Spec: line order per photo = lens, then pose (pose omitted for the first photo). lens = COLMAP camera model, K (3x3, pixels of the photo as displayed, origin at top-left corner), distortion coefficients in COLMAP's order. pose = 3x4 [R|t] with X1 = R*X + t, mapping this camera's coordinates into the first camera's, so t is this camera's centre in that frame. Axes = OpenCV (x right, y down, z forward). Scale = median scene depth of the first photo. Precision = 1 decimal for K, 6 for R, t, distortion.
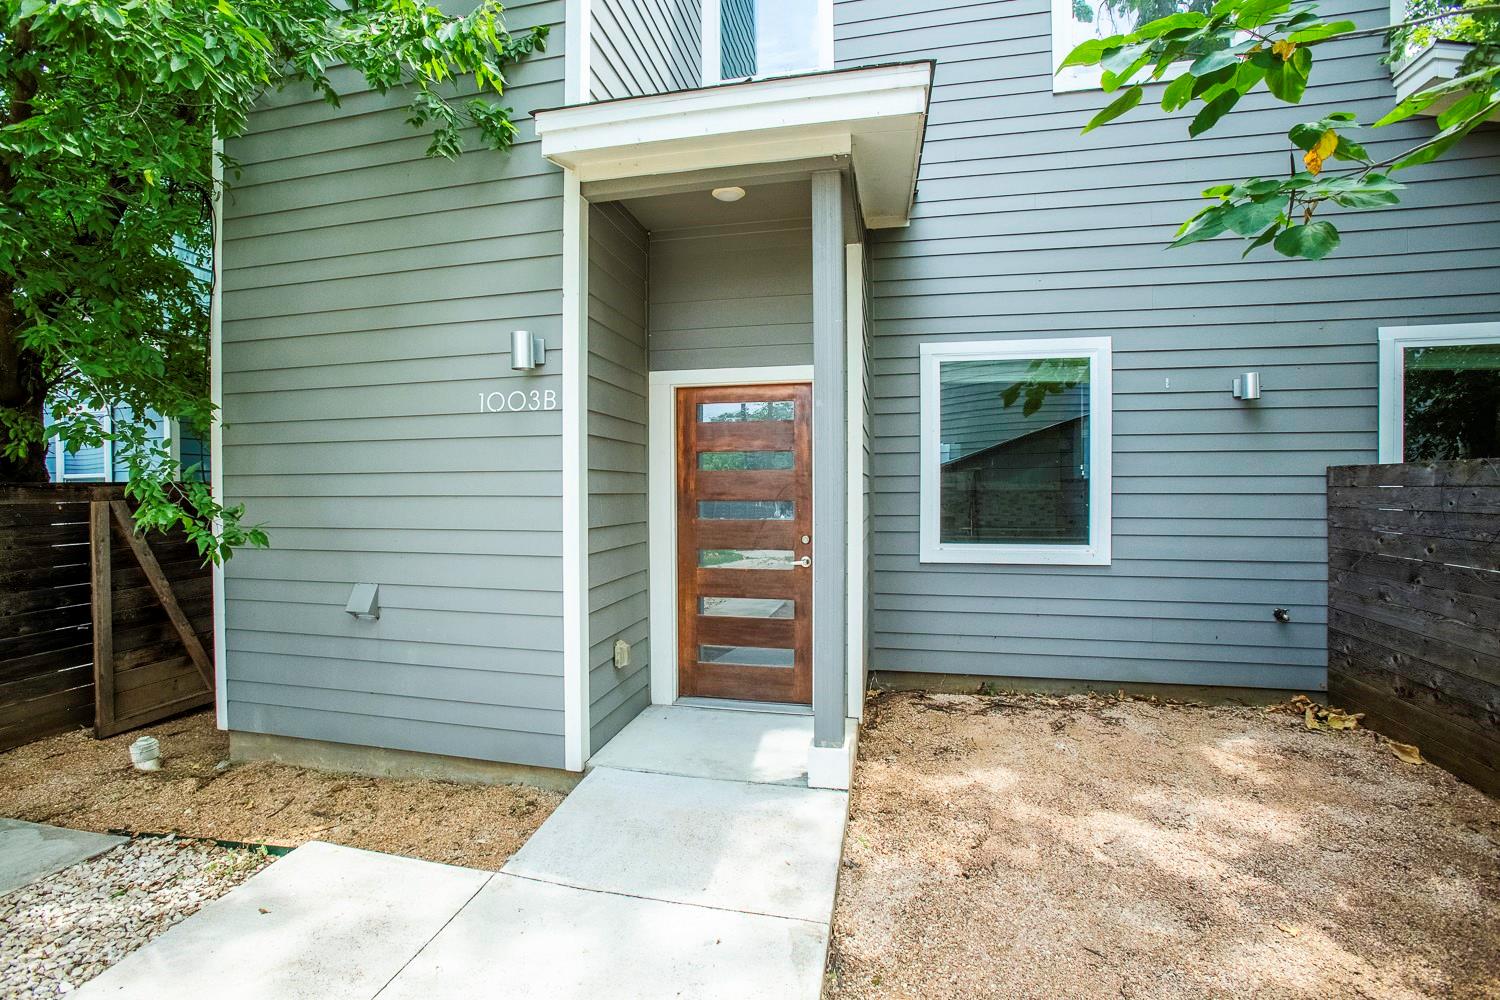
lens RADIAL K [[656.0, 0, 742.7], [0, 656.0, 493.6], [0, 0, 1]] dist [-0.023348, 0.000718]
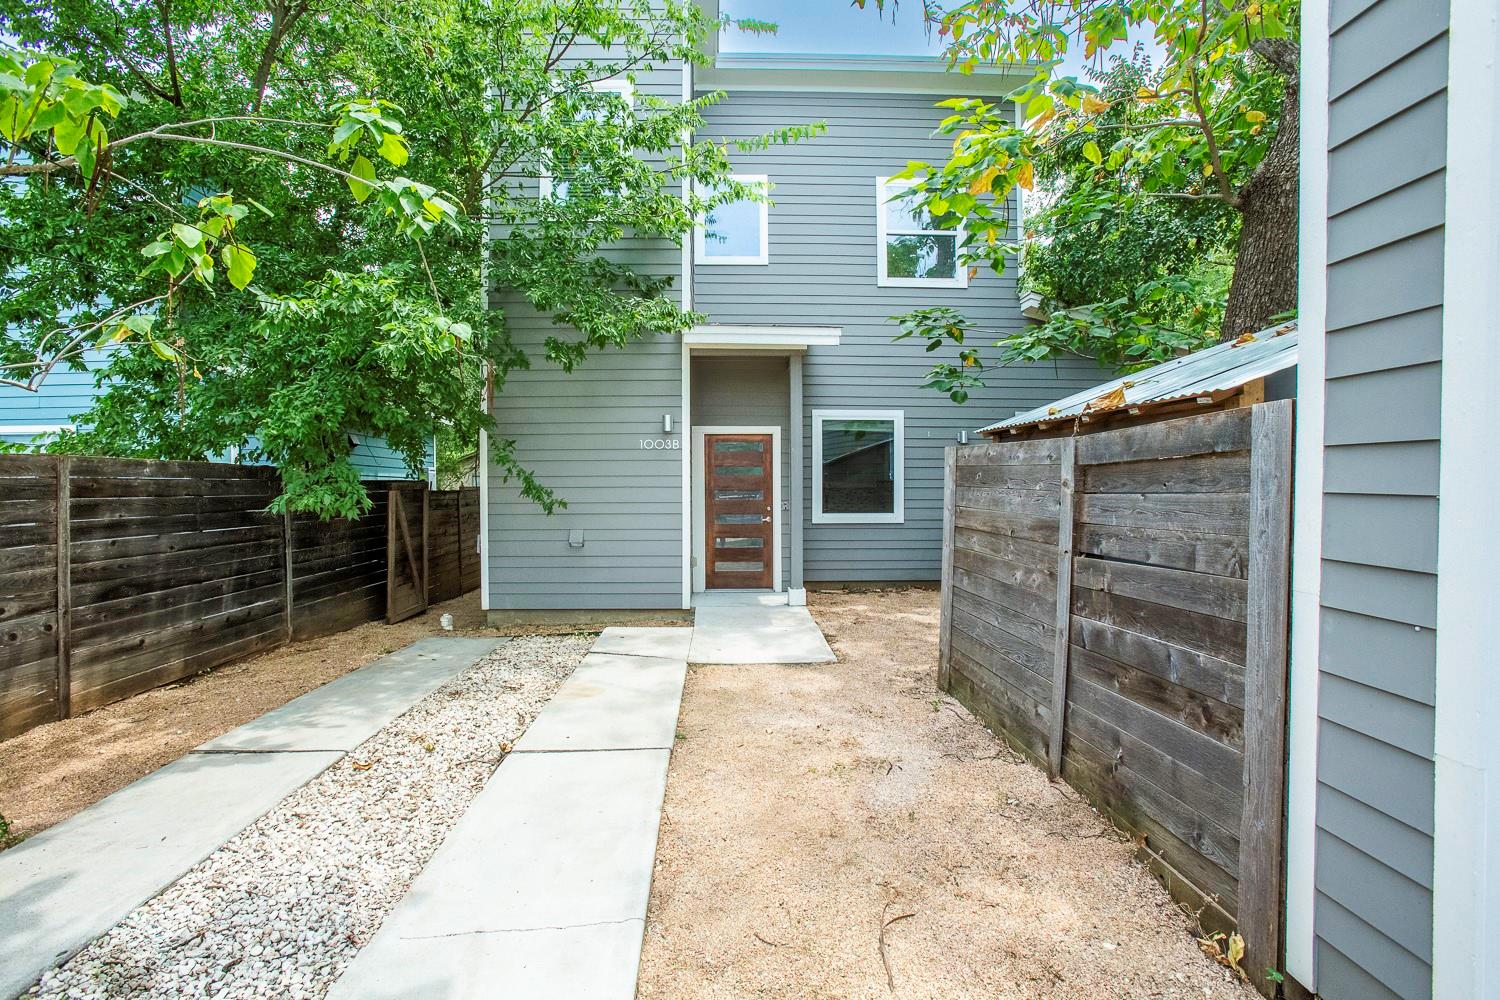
lens RADIAL K [[688.5, 0, 748.6], [0, 688.5, 498.4], [0, 0, 1]] dist [-0.025581, 0.010000]
pose [[0.962445, -0.004022, 0.271448, -0.558495], [0.002797, 0.999984, 0.004900, 0.027073], [-0.271463, -0.003956, 0.962441, -1.085950]]
